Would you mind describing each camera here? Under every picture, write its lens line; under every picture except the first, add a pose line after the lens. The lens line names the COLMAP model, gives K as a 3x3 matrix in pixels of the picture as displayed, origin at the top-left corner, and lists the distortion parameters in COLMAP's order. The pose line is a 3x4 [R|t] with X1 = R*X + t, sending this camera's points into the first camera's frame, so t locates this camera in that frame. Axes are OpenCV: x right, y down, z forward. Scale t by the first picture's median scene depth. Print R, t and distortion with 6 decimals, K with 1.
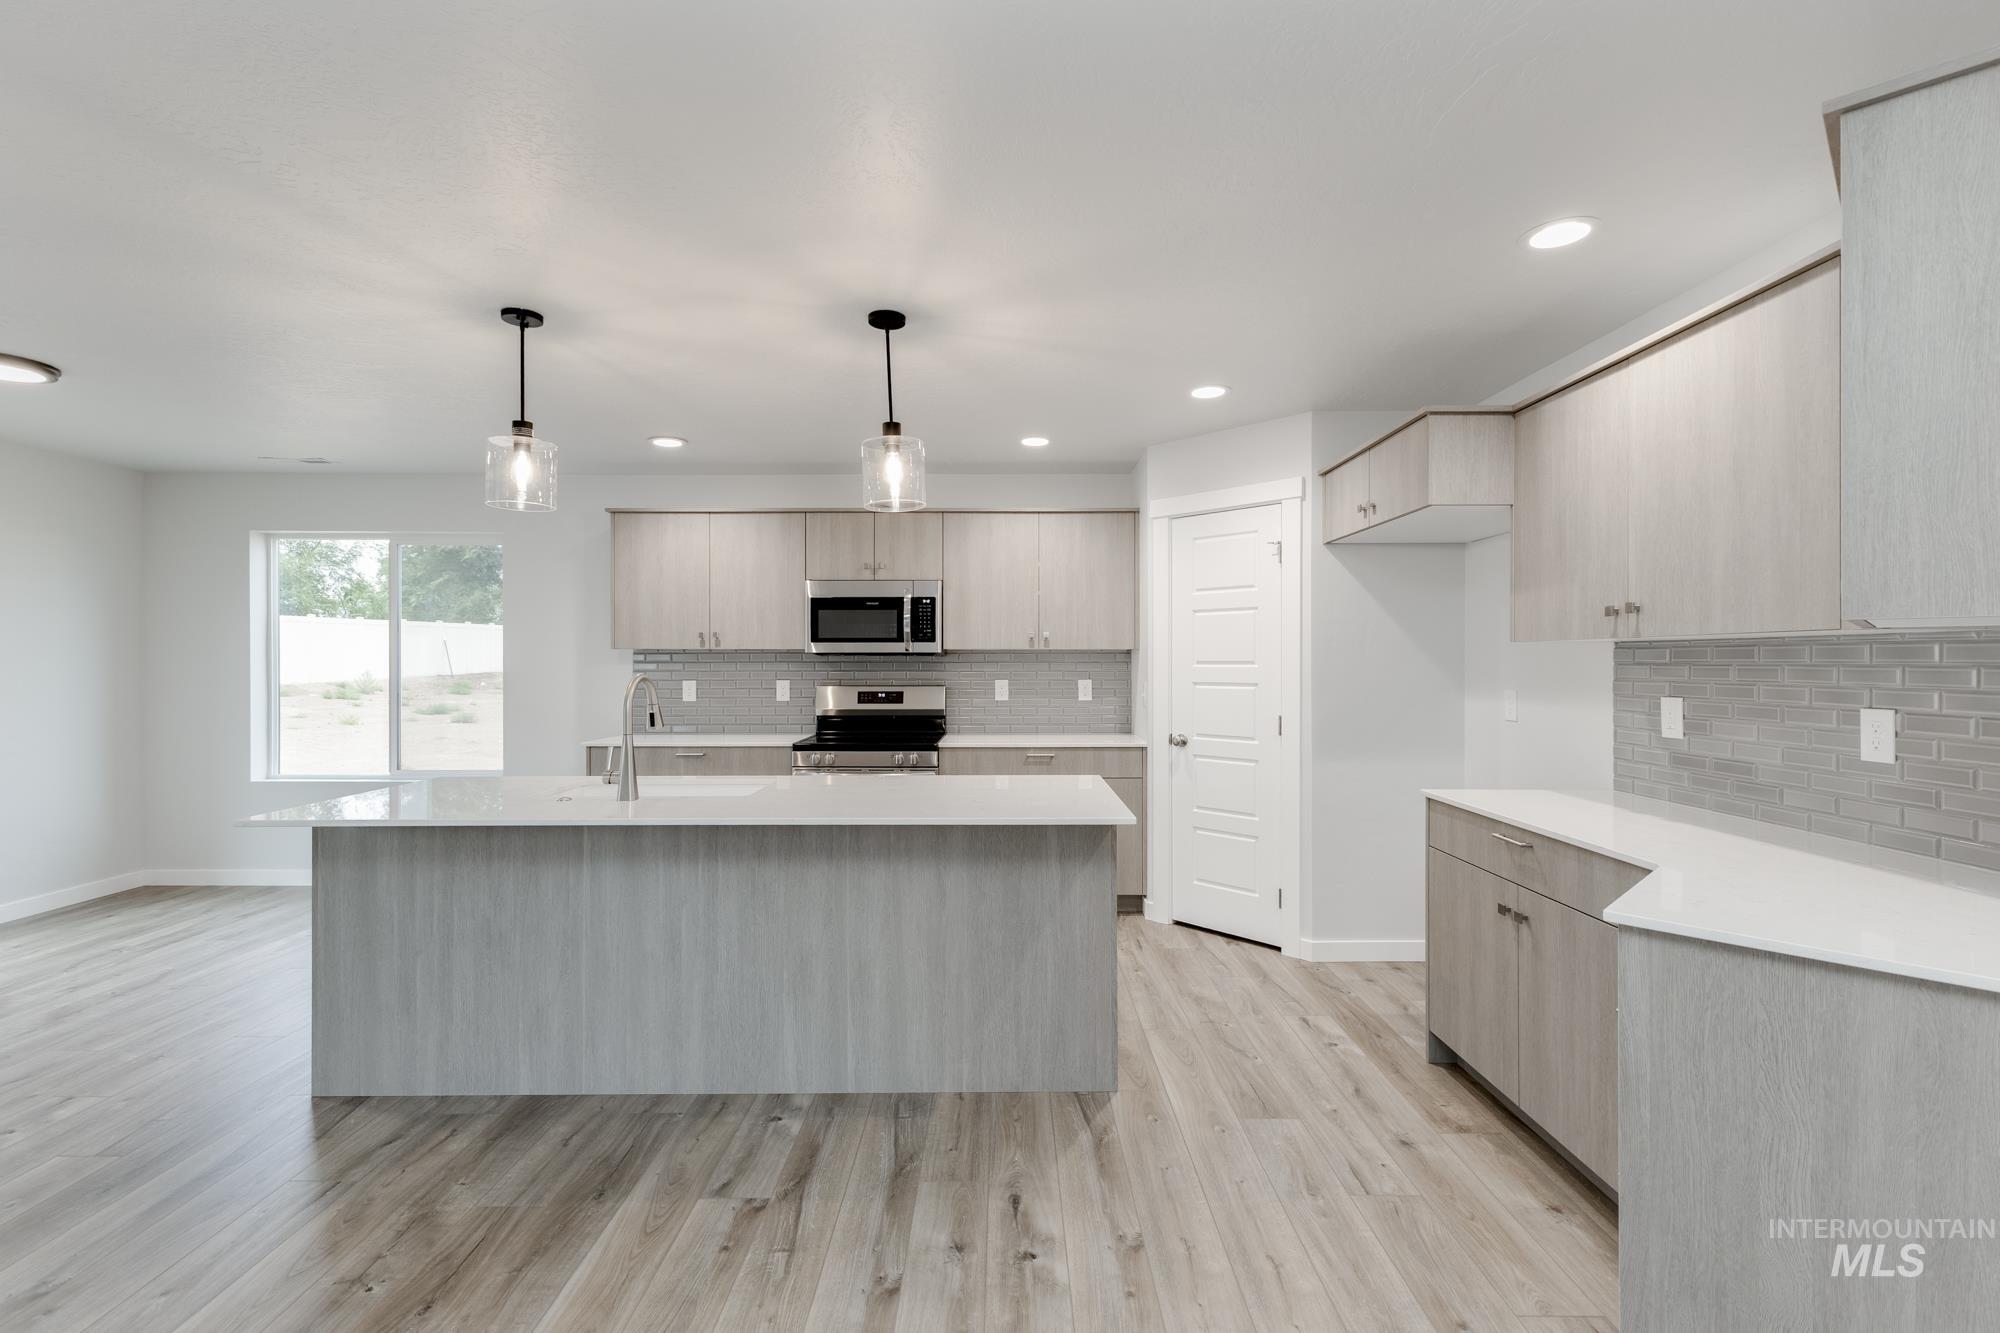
lens RADIAL K [[874.7, 0, 982.2], [0, 874.7, 660.3], [0, 0, 1]] dist [0.011728, -0.000541]
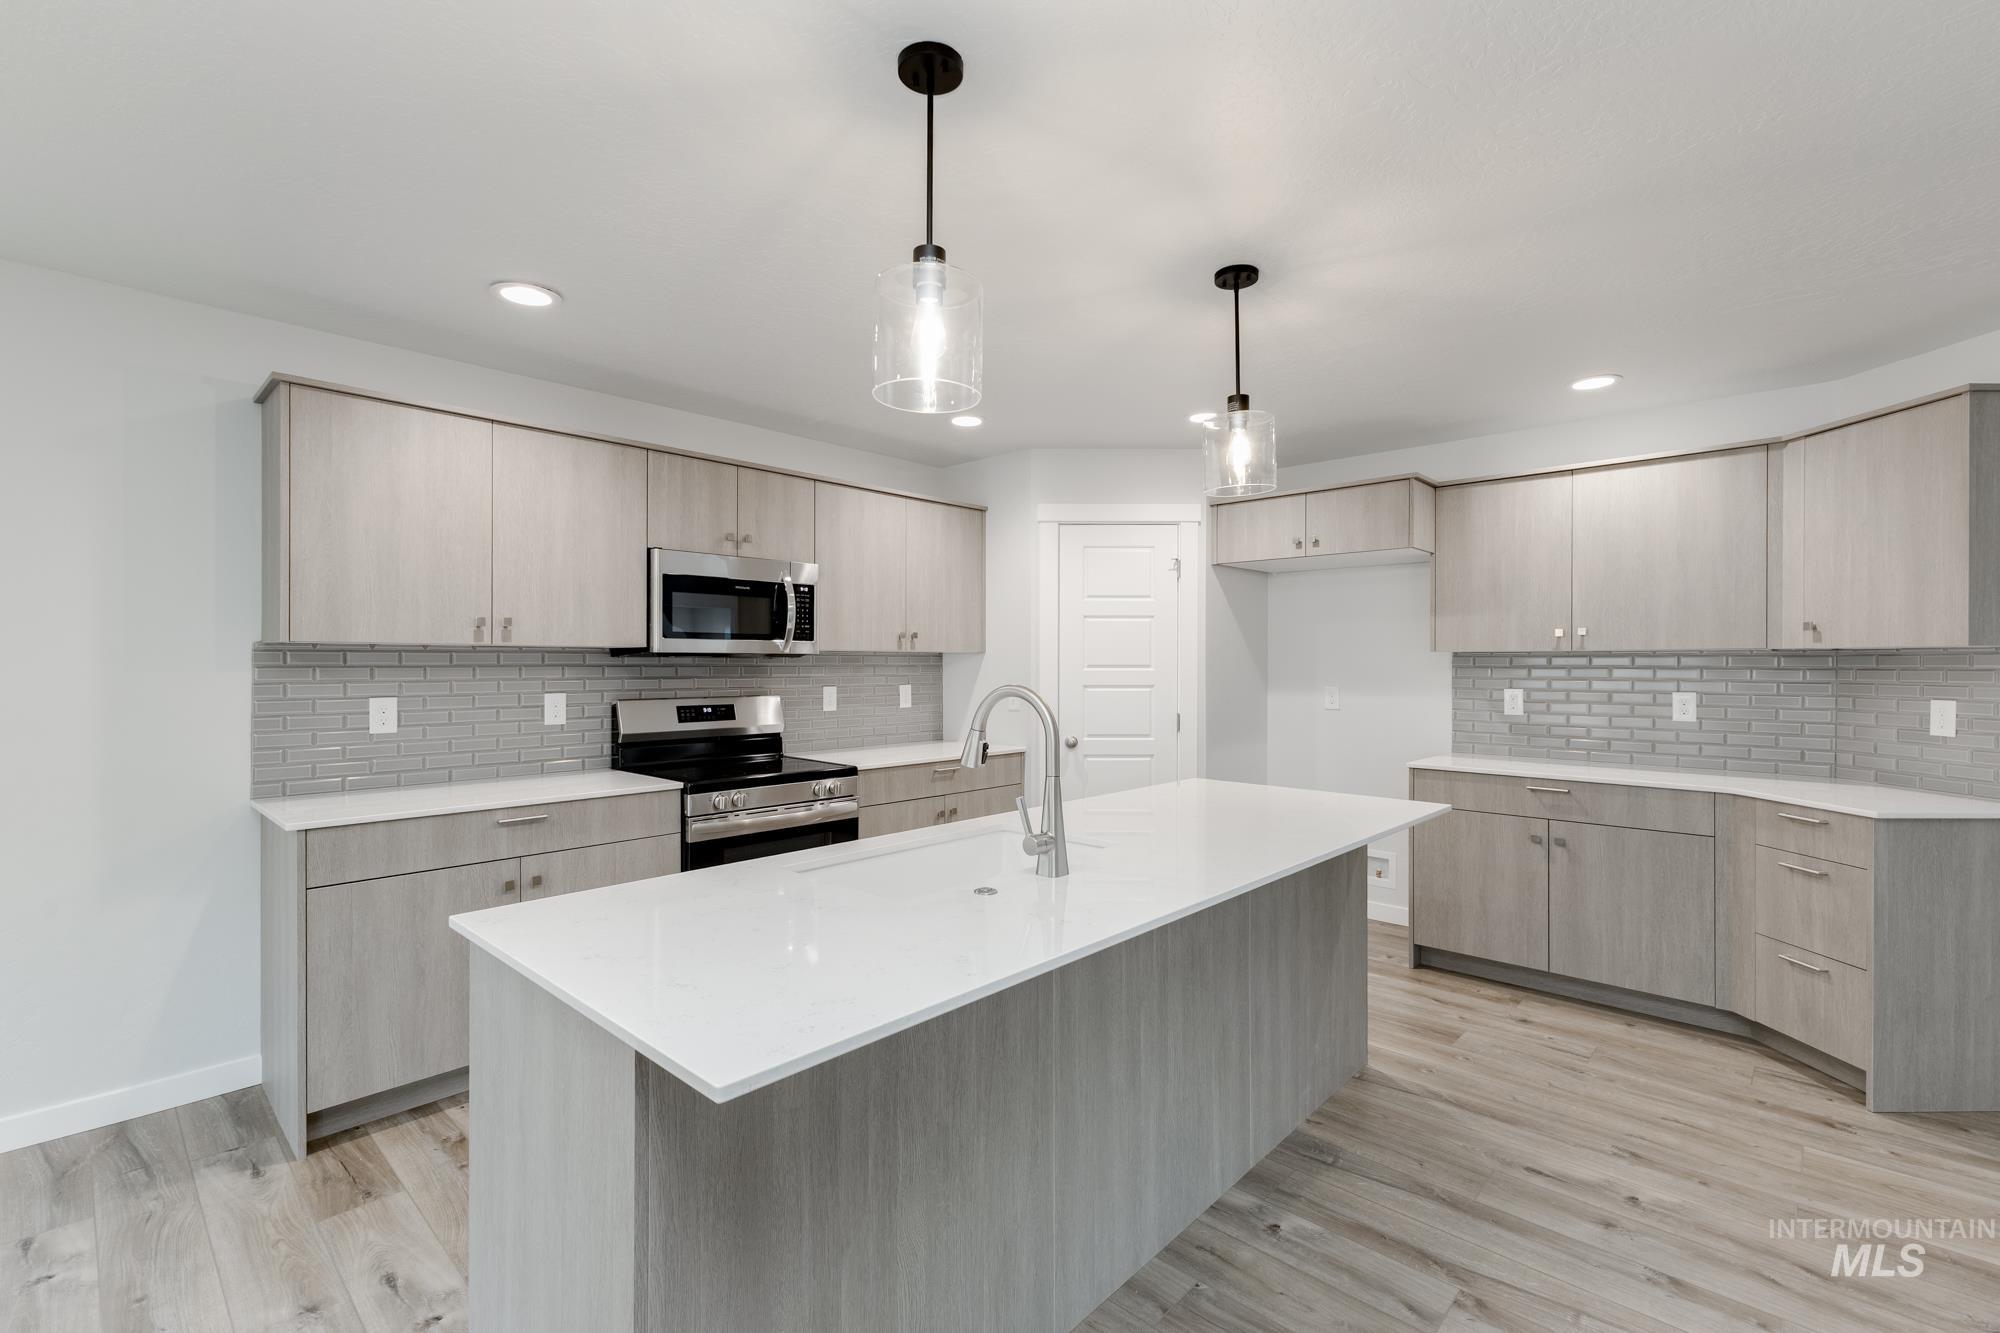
lens RADIAL K [[874.7, 0, 990.7], [0, 874.7, 668.0], [0, 0, 1]] dist [0.011728, -0.000541]
pose [[0.682980, -0.002340, 0.730433, -0.540302], [-0.001943, 0.999986, 0.005020, -0.000374], [-0.730435, -0.004847, 0.682965, 0.340885]]
